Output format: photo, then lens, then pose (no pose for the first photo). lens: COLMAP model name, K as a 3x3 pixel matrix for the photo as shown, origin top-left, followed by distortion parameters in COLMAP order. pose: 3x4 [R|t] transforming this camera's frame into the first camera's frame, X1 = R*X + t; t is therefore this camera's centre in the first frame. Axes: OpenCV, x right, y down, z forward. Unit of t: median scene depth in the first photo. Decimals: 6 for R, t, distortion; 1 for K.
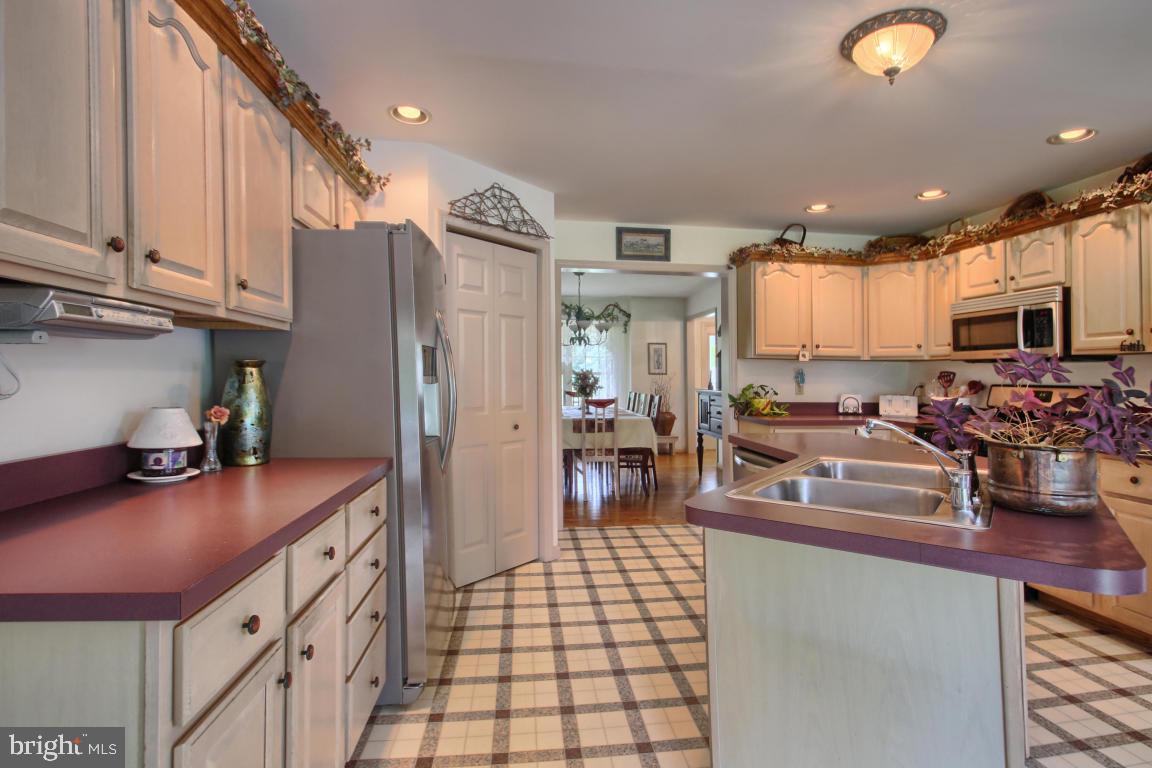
lens RADIAL K [[536.9, 0, 576.0], [0, 536.9, 384.0], [0, 0, 1]] dist [-0.043205, -0.000013]
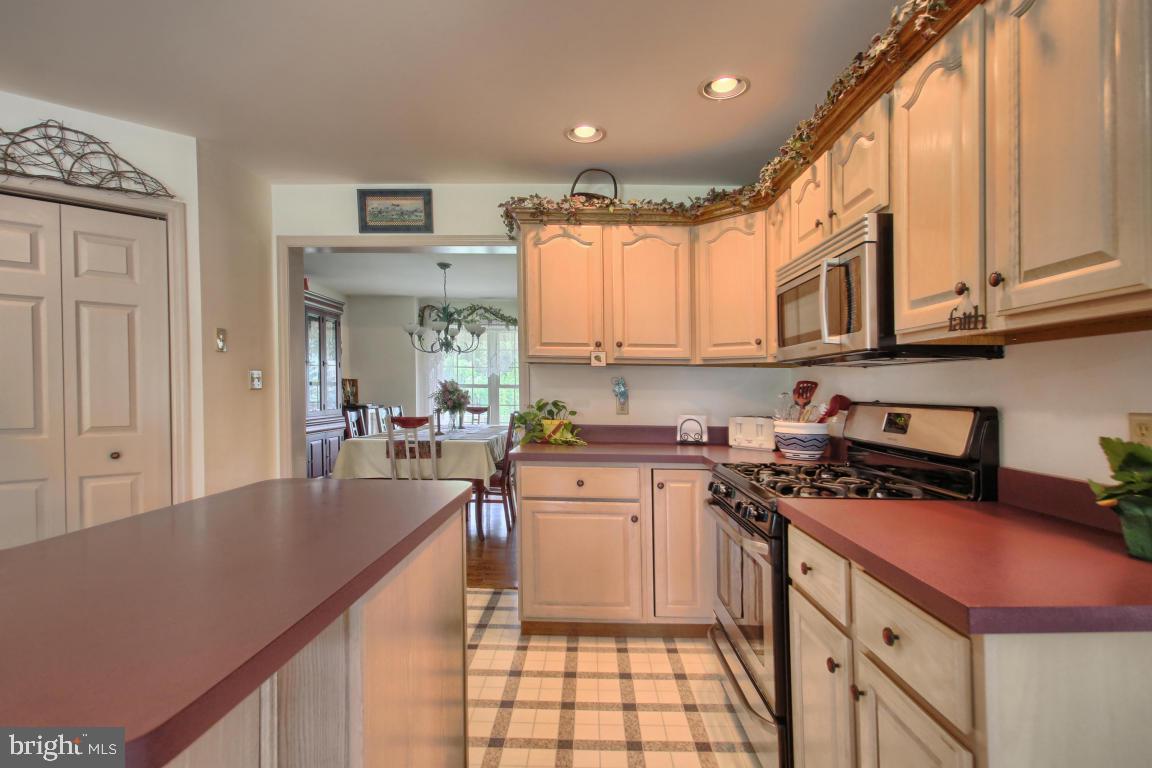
lens RADIAL K [[549.7, 0, 584.3], [0, 549.7, 393.5], [0, 0, 1]] dist [-0.018675, -0.001035]
pose [[0.989388, 0.004956, -0.145213, 0.512615], [-0.006254, 0.999944, -0.008489, -0.001280], [0.145163, 0.009307, 0.989364, 0.291358]]
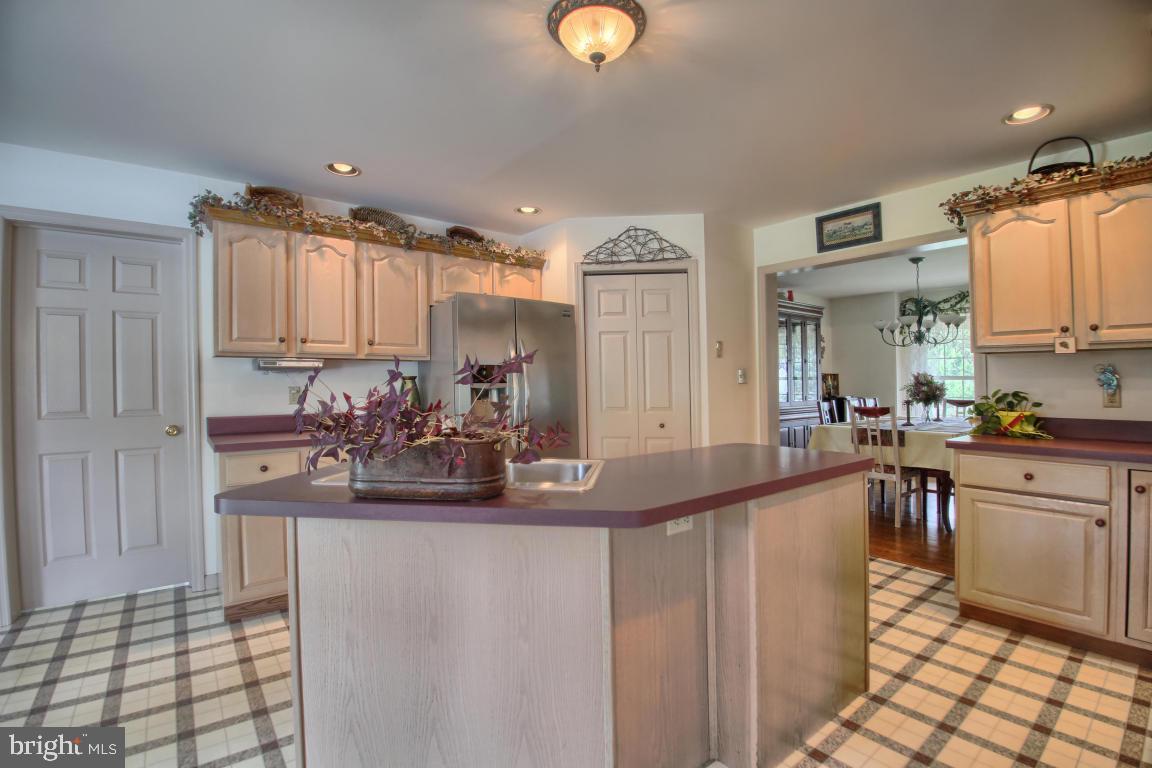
lens RADIAL K [[526.7, 0, 618.9], [0, 526.7, 389.1], [0, 0, 1]] dist [-0.002920, -0.018190]
pose [[0.570793, 0.000000, -0.821094, 0.630792], [-0.002011, 0.999997, -0.001398, 0.001346], [0.821092, 0.002449, 0.570791, 0.214291]]
